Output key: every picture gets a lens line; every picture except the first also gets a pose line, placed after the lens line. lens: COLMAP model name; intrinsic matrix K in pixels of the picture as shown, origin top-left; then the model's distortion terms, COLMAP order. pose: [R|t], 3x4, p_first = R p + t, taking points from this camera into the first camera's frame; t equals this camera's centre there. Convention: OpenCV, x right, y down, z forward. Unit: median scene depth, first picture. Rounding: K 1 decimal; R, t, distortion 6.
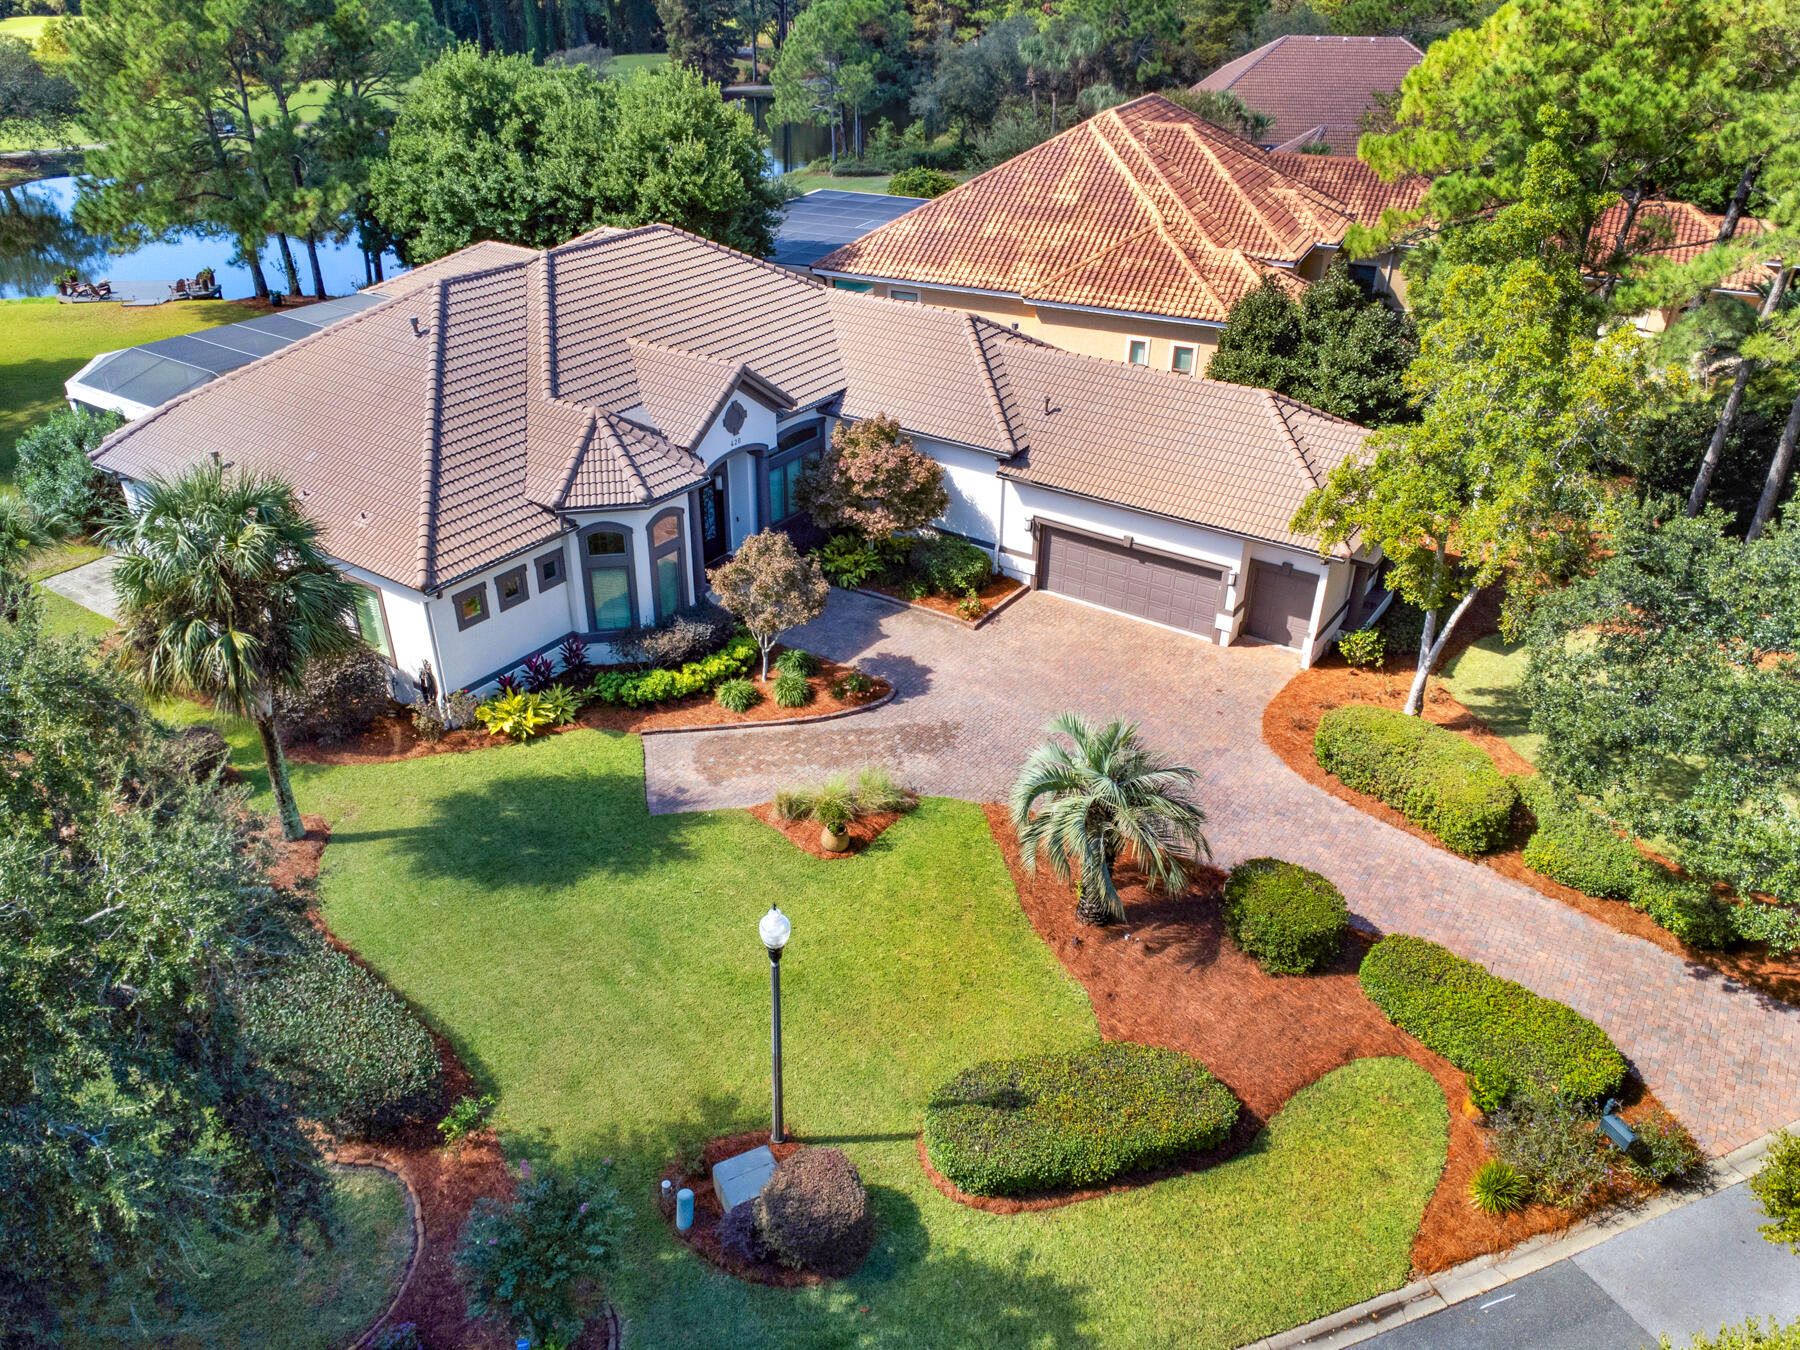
lens RADIAL K [[1316.6, 0, 888.2], [0, 1316.6, 681.4], [0, 0, 1]] dist [0.009632, 0.002751]
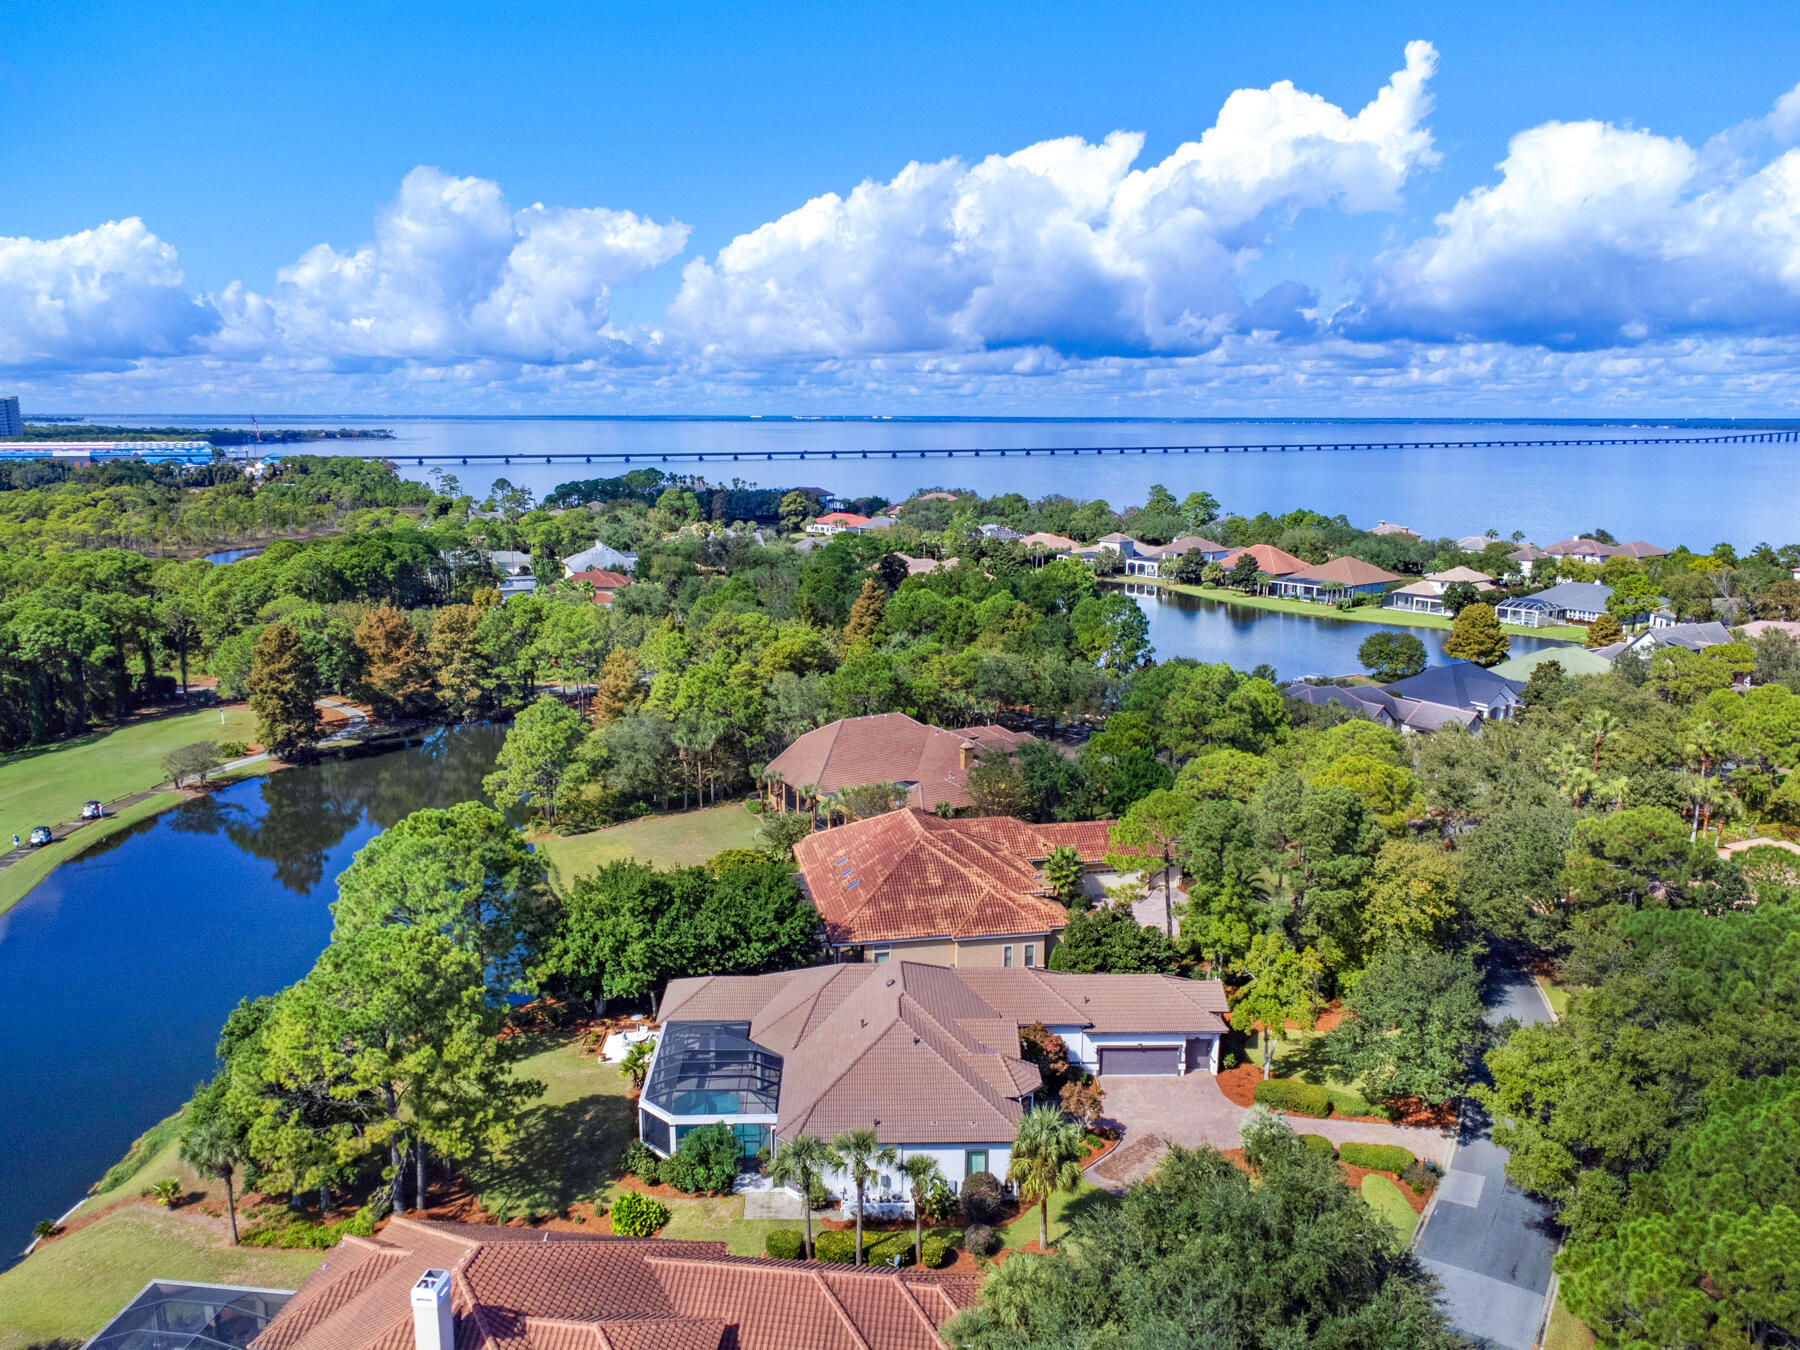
lens RADIAL K [[1329.6, 0, 889.3], [0, 1329.6, 686.6], [0, 0, 1]] dist [0.009297, 0.000548]
pose [[0.807297, -0.124574, 0.576848, -1.696728], [0.299740, 0.928555, -0.218958, -0.352722], [-0.508358, 0.349668, 0.786959, -1.072076]]
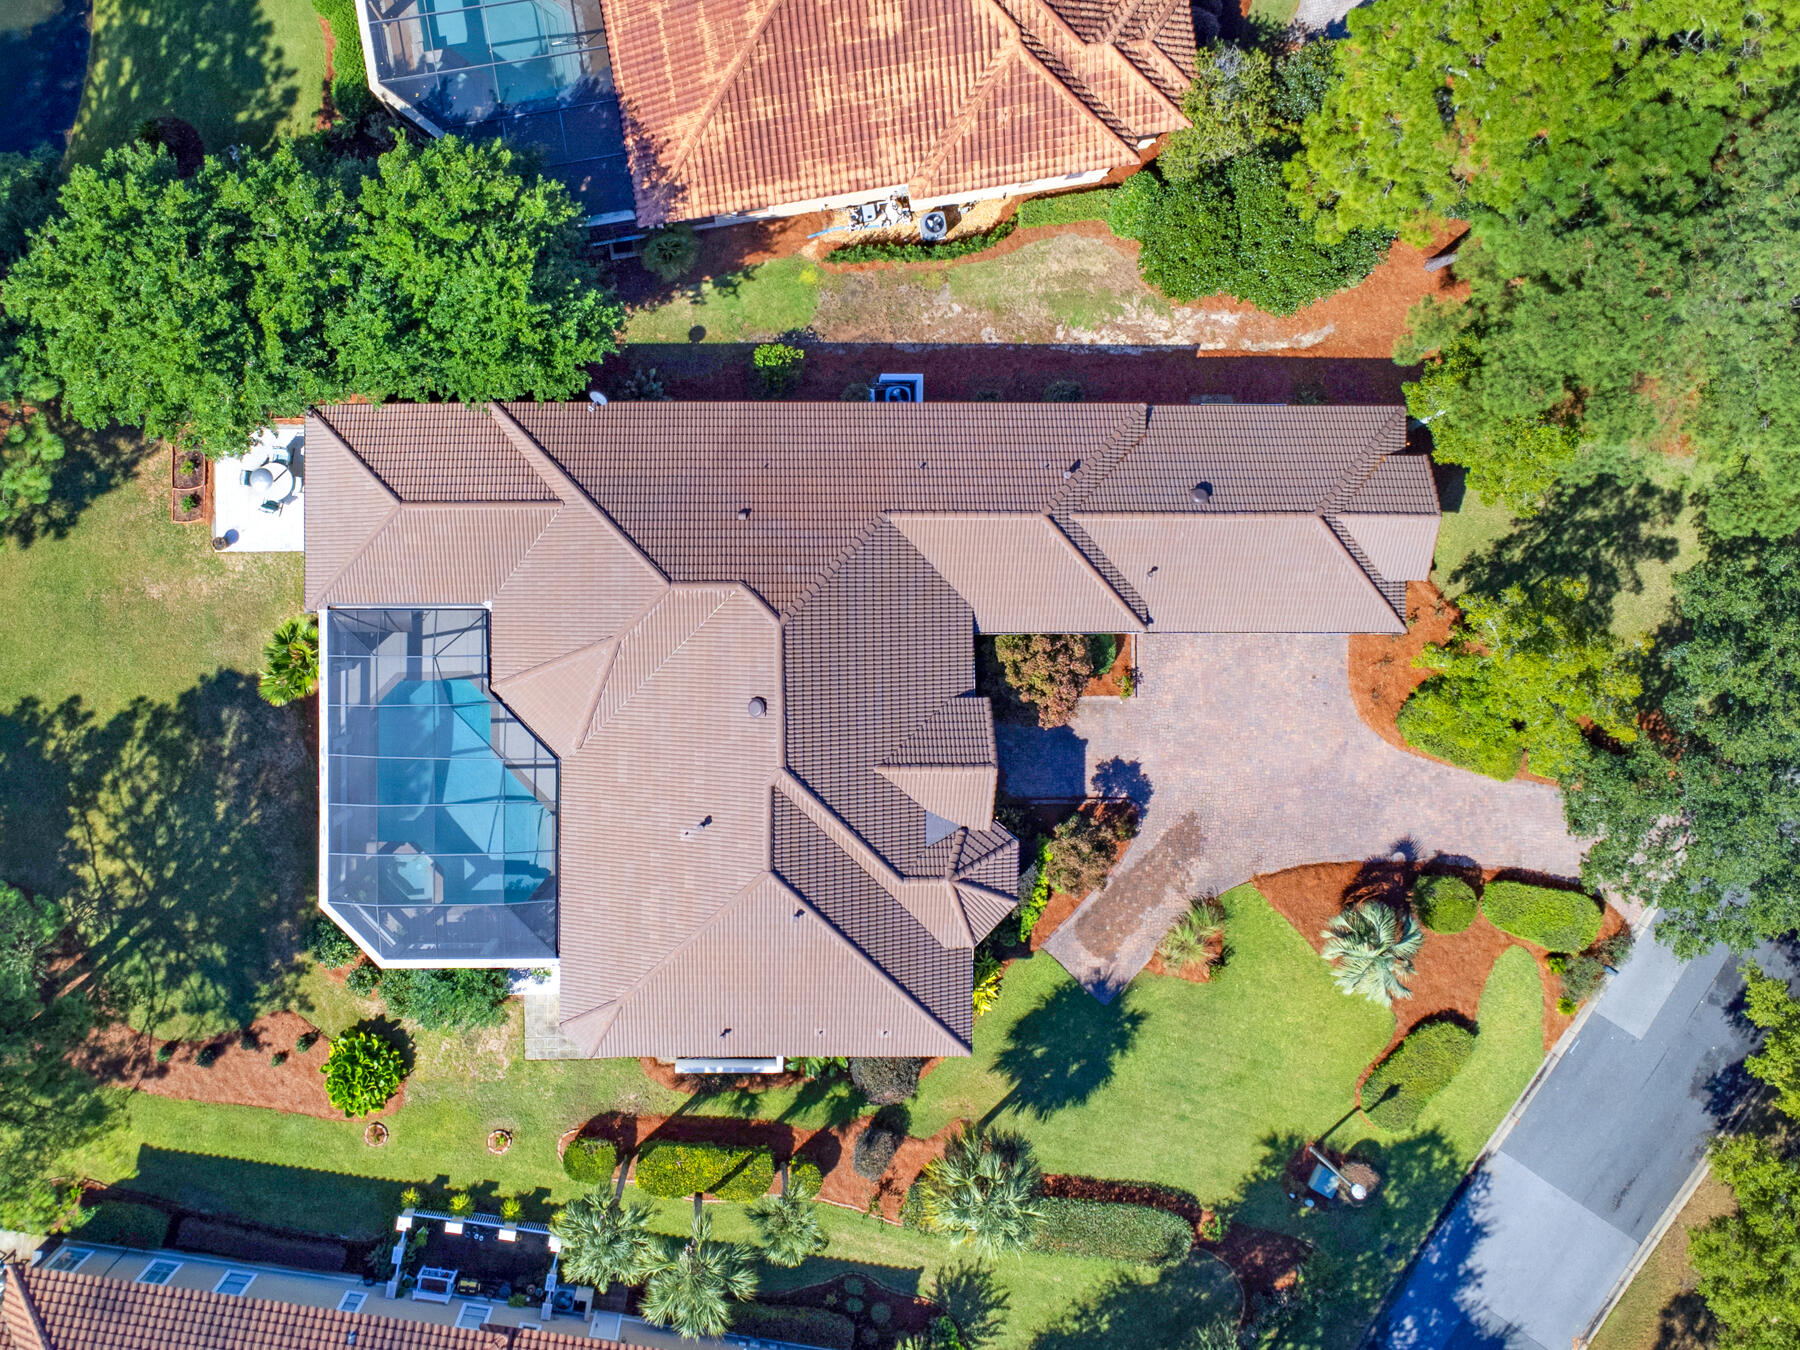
lens RADIAL K [[1674.3, 0, 773.0], [0, 1674.3, 579.3], [0, 0, 1]] dist [0.010571, 0.000931]
pose [[0.825892, -0.563825, 0.002181, -0.194250], [0.281654, 0.415913, 0.864689, -1.836997], [-0.488441, -0.713525, 0.502302, 0.424829]]
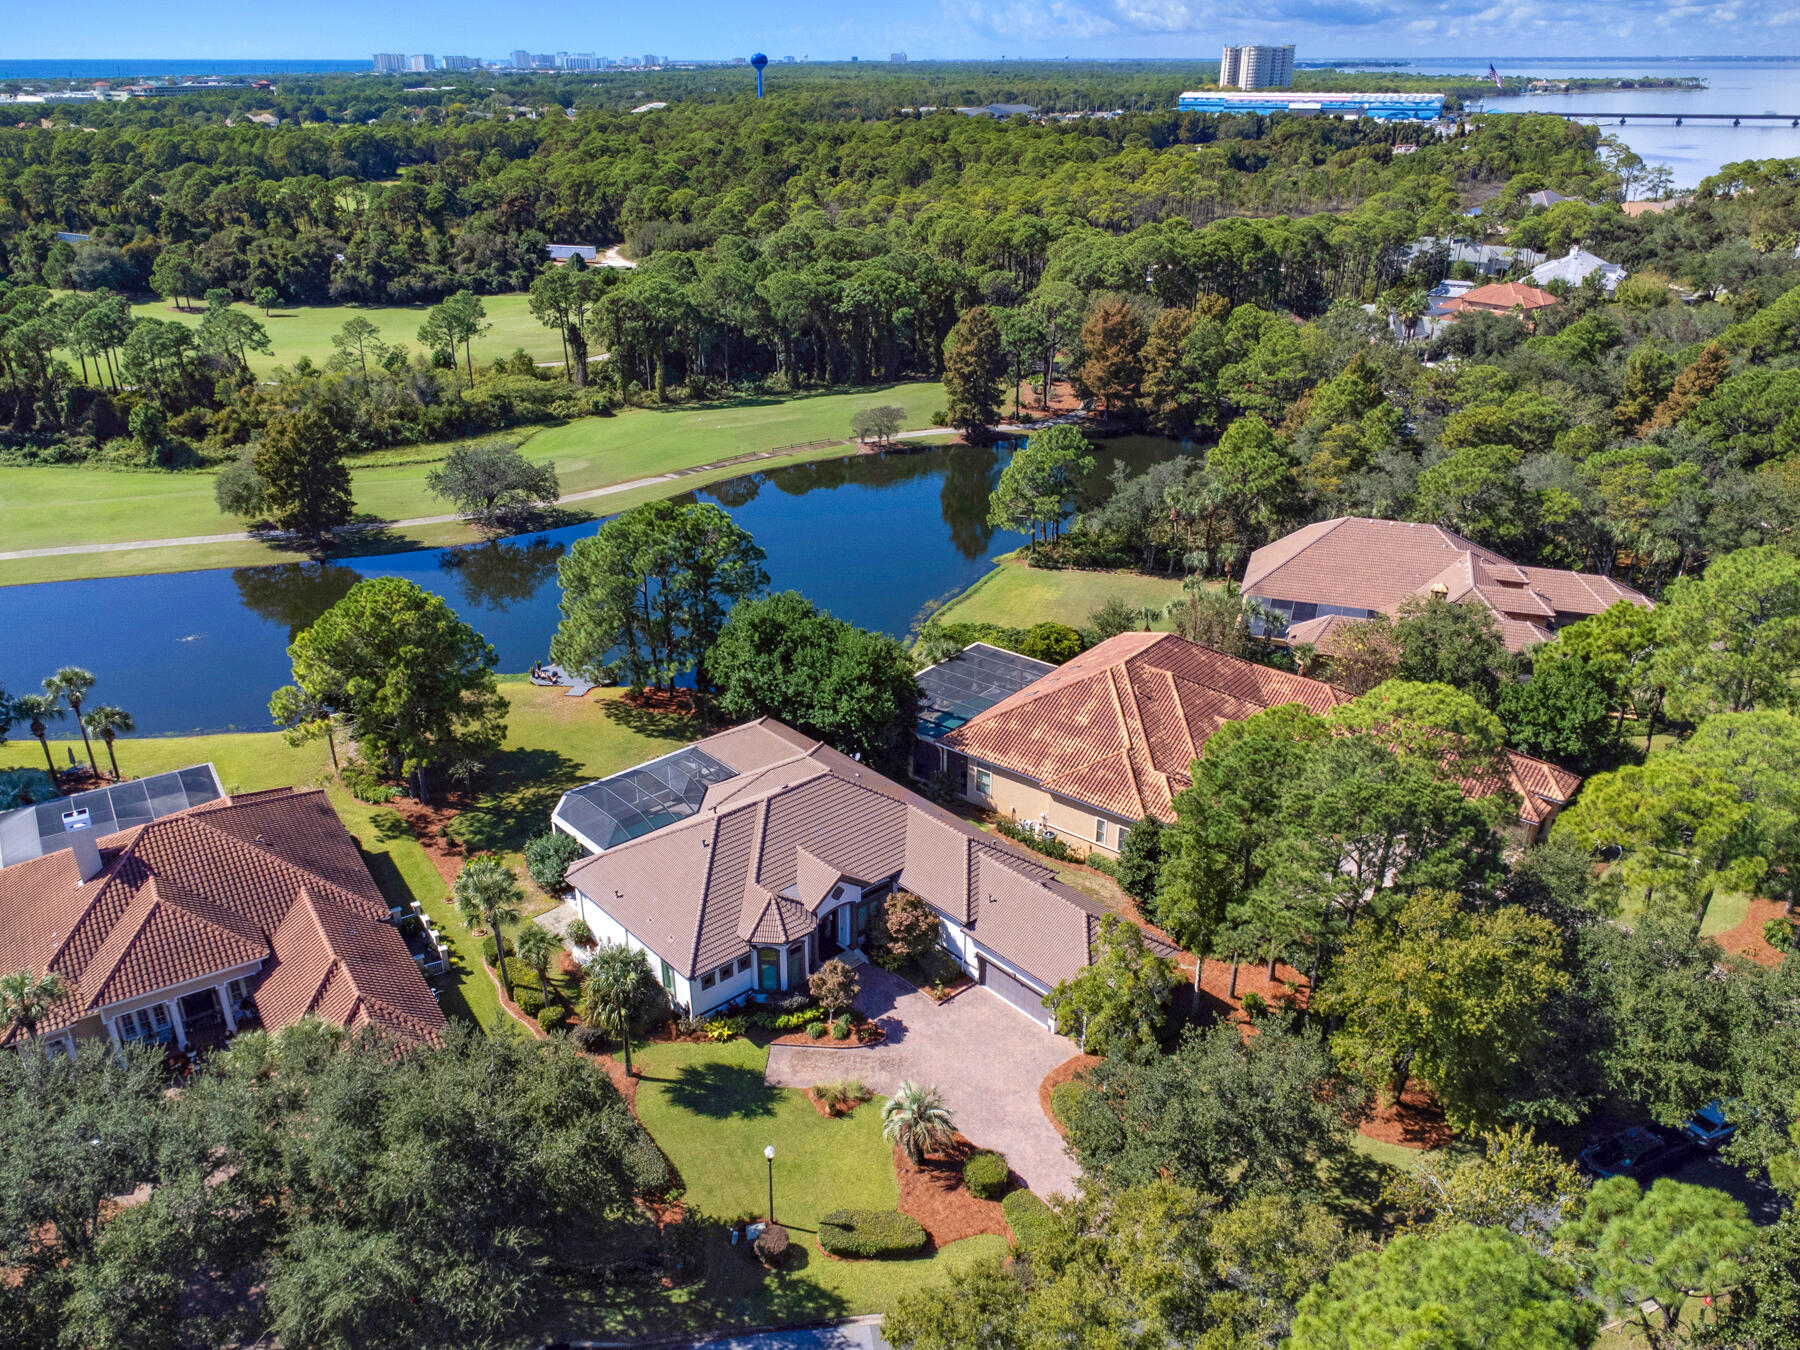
lens RADIAL K [[1352.5, 0, 889.8], [0, 1352.5, 691.5], [0, 0, 1]] dist [0.013226, -0.006899]
pose [[0.969802, 0.094673, -0.224768, 0.457896], [-0.114108, 0.990627, -0.075086, -0.390321], [0.215552, 0.098467, 0.971515, -1.238452]]
